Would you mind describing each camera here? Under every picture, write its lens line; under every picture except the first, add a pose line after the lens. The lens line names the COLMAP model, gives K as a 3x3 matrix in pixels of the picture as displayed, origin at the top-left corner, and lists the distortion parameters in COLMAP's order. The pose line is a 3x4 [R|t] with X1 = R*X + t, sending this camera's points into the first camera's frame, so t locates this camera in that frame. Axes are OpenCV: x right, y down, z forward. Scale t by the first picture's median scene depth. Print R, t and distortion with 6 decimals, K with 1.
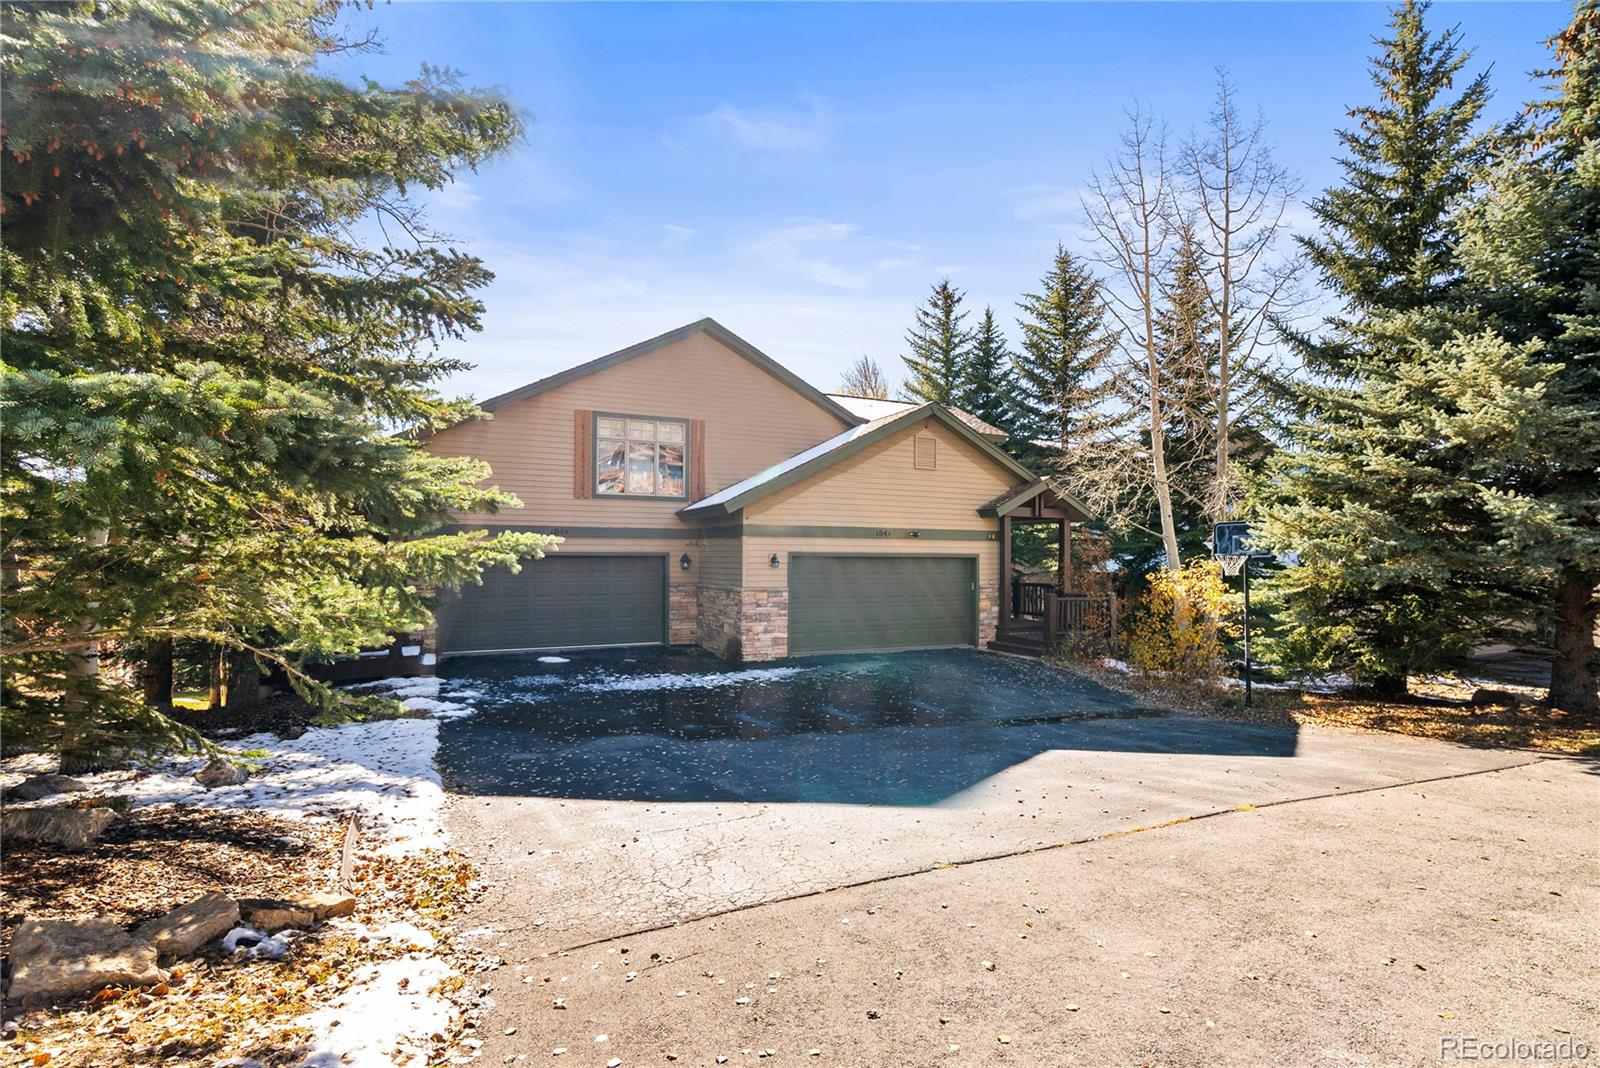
lens RADIAL K [[753.3, 0, 821.3], [0, 753.3, 559.4], [0, 0, 1]] dist [-0.012042, 0.006402]
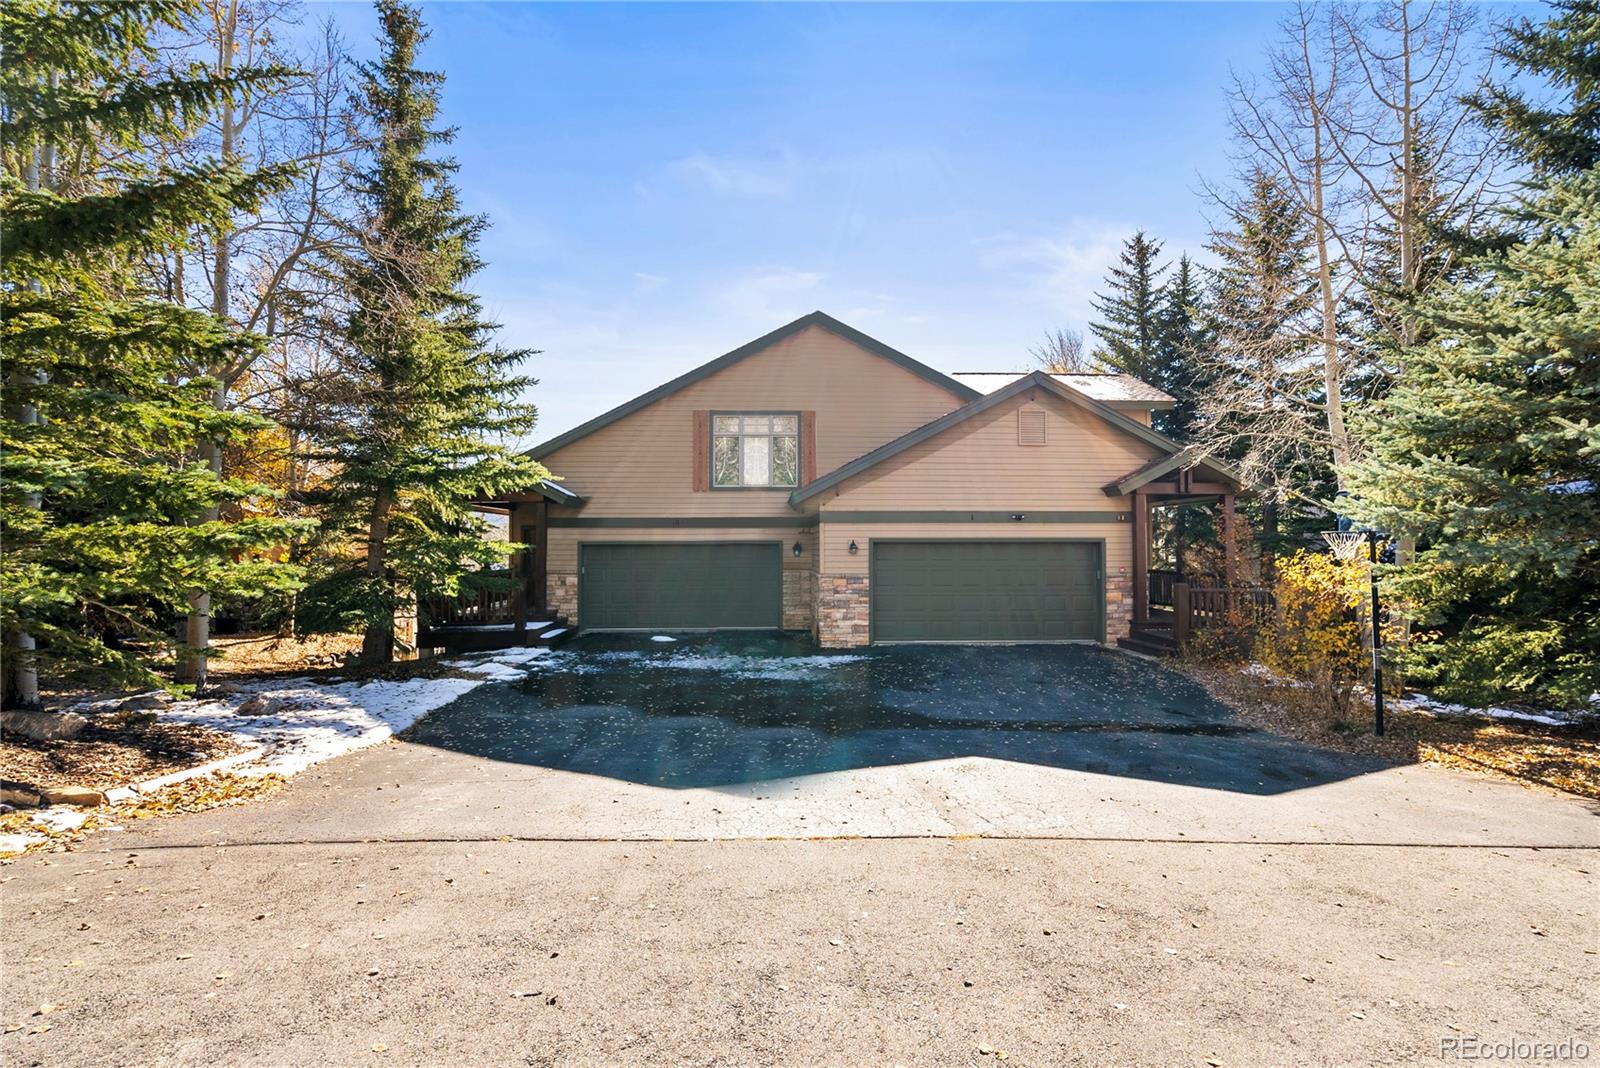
lens RADIAL K [[753.3, 0, 808.3], [0, 753.3, 539.1], [0, 0, 1]] dist [-0.012042, 0.006402]
pose [[0.921247, -0.012871, -0.388765, 0.243267], [0.006675, 0.999828, -0.017285, 0.007346], [0.388920, 0.013329, 0.921175, 0.060003]]
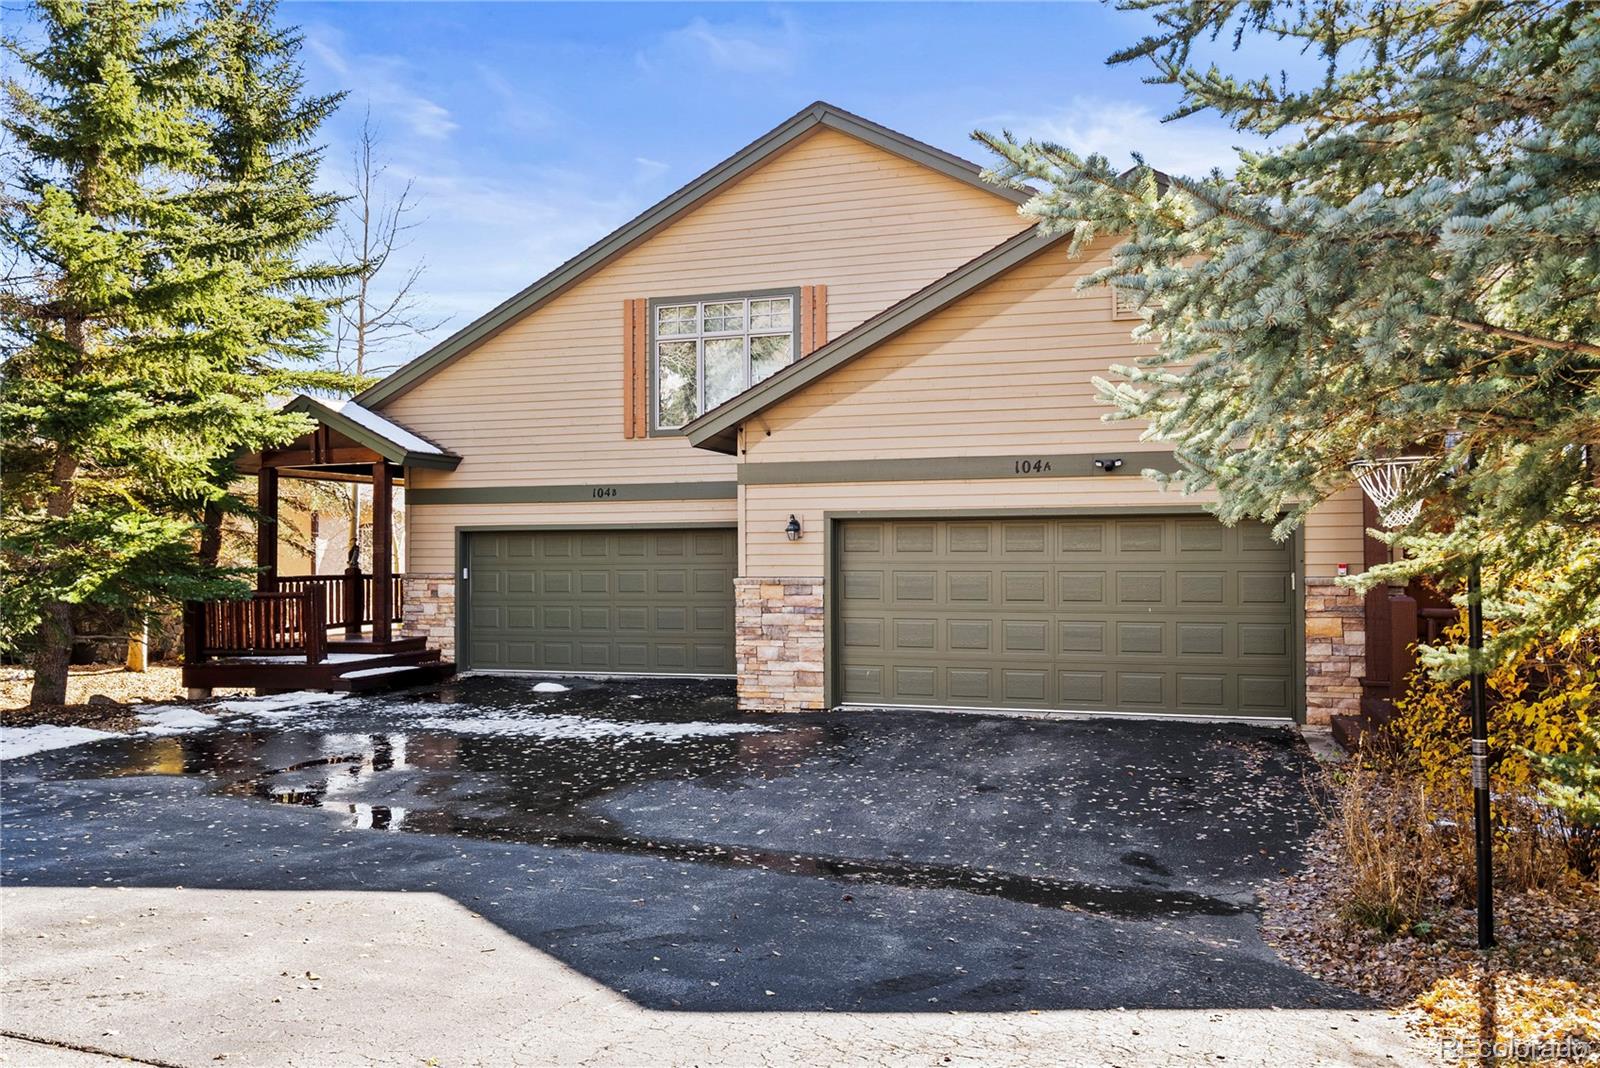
lens RADIAL K [[1314.4, 0, 804.1], [0, 1314.4, 534.6], [0, 0, 1]] dist [-0.008855, -0.001735]
pose [[0.720985, -0.022277, -0.692592, 0.540338], [0.006936, 0.999665, -0.024932, 0.027388], [0.692916, 0.013172, 0.720898, 0.295733]]
